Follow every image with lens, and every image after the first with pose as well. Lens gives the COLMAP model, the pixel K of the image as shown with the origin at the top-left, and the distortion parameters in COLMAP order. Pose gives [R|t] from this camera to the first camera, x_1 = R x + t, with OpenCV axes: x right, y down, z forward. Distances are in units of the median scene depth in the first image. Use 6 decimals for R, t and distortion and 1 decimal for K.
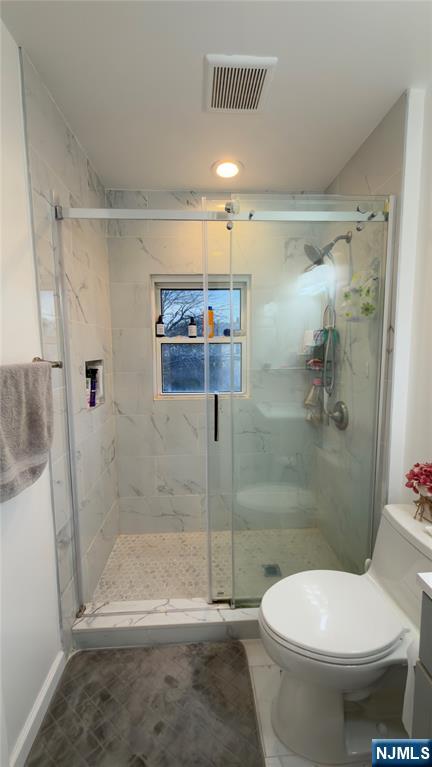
lens RADIAL K [[306.1, 0, 214.6], [0, 306.1, 385.7], [0, 0, 1]] dist [0.001706, -0.000203]
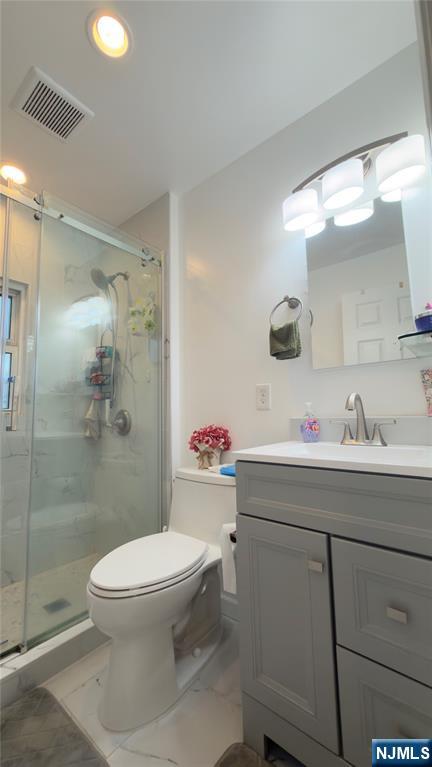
lens RADIAL K [[306.1, 0, 216.8], [0, 306.1, 383.2], [0, 0, 1]] dist [0.001706, -0.000203]
pose [[0.675931, 0.072283, 0.733412, -0.236268], [0.093898, 0.978621, -0.182989, 0.247795], [-0.730959, 0.192554, 0.654693, -0.004818]]
